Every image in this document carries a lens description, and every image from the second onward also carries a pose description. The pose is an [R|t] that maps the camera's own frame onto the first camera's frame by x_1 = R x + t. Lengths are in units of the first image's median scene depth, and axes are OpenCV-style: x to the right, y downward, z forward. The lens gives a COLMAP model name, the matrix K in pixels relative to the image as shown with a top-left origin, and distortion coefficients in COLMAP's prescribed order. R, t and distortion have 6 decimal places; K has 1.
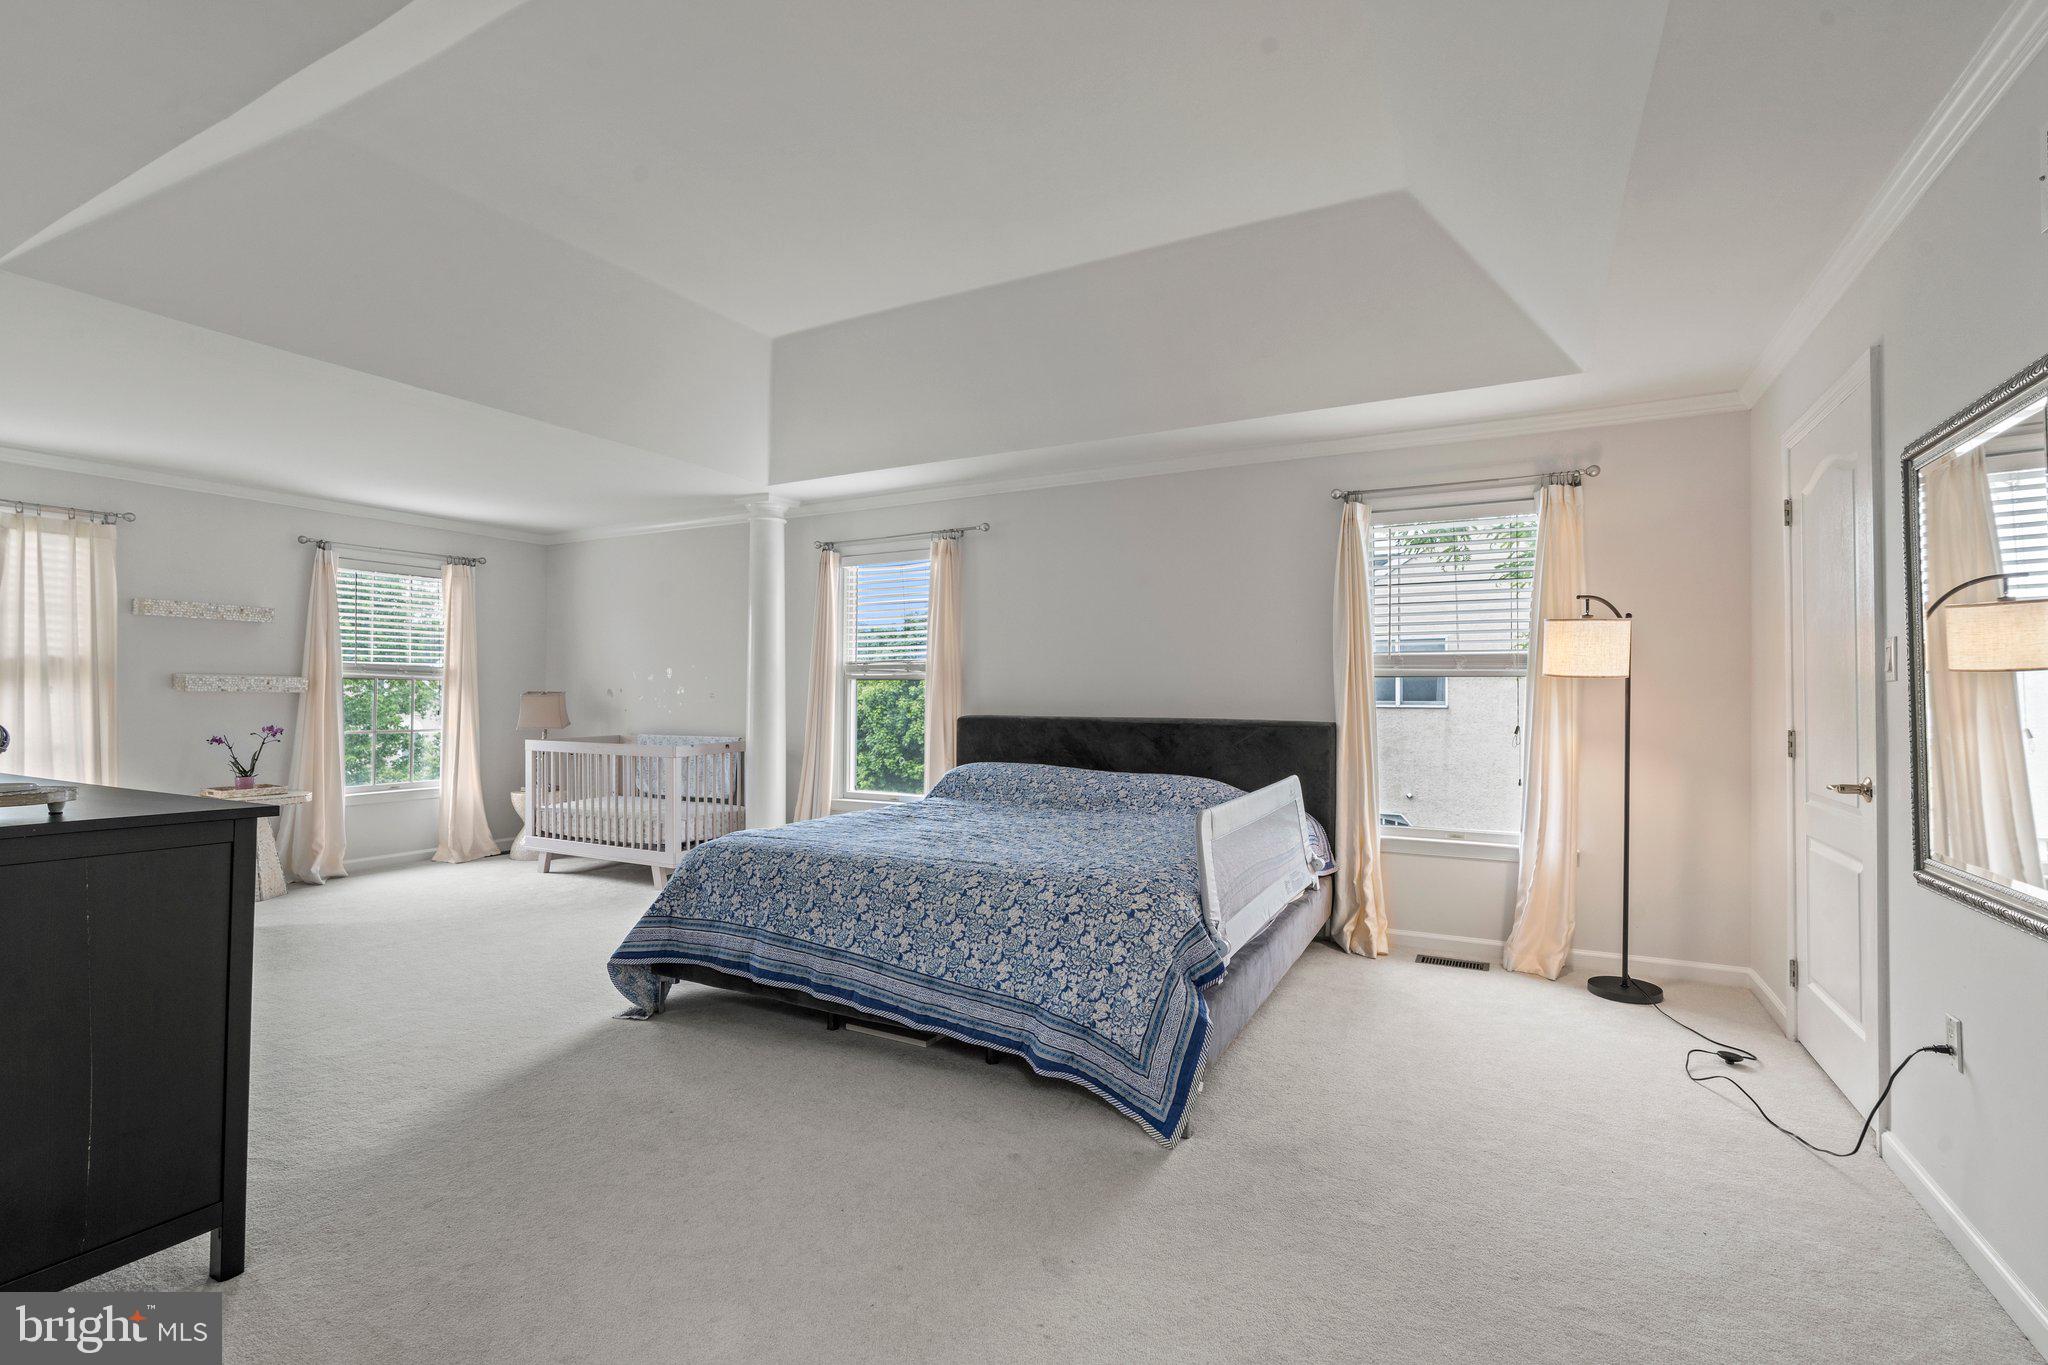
lens RADIAL K [[919.8, 0, 1026.3], [0, 919.8, 689.6], [0, 0, 1]] dist [-0.009256, 0.002794]
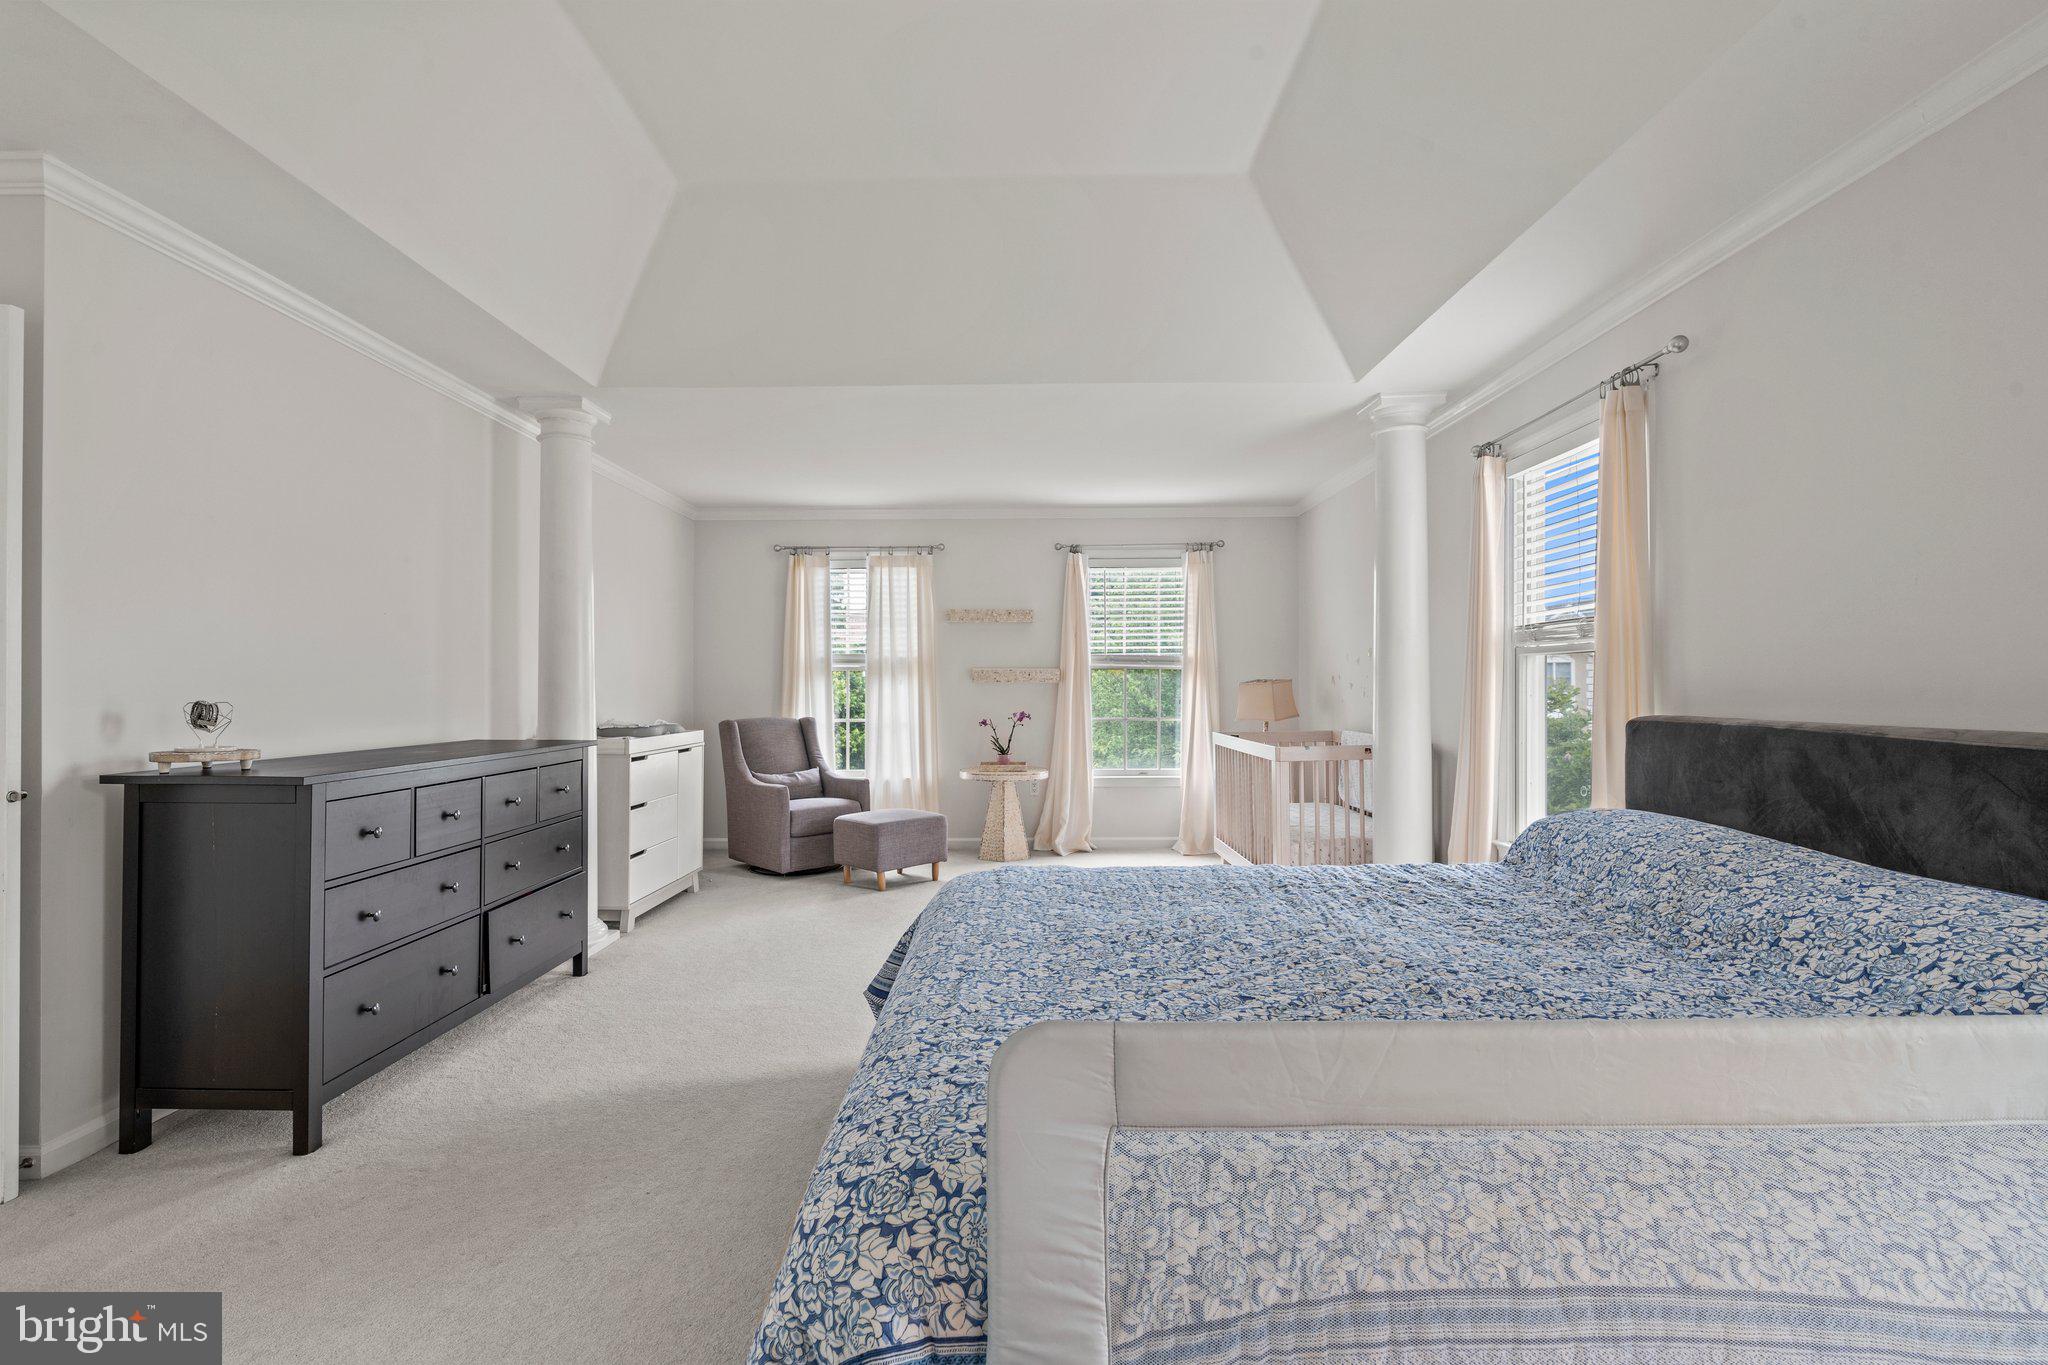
lens RADIAL K [[972.5, 0, 1022.5], [0, 972.5, 676.5], [0, 0, 1]] dist [0.001294, 0.000161]
pose [[0.464607, -0.013793, -0.885410, 0.252454], [0.012504, 0.999881, -0.009015, 0.006316], [0.885429, -0.006883, 0.464724, 0.417549]]
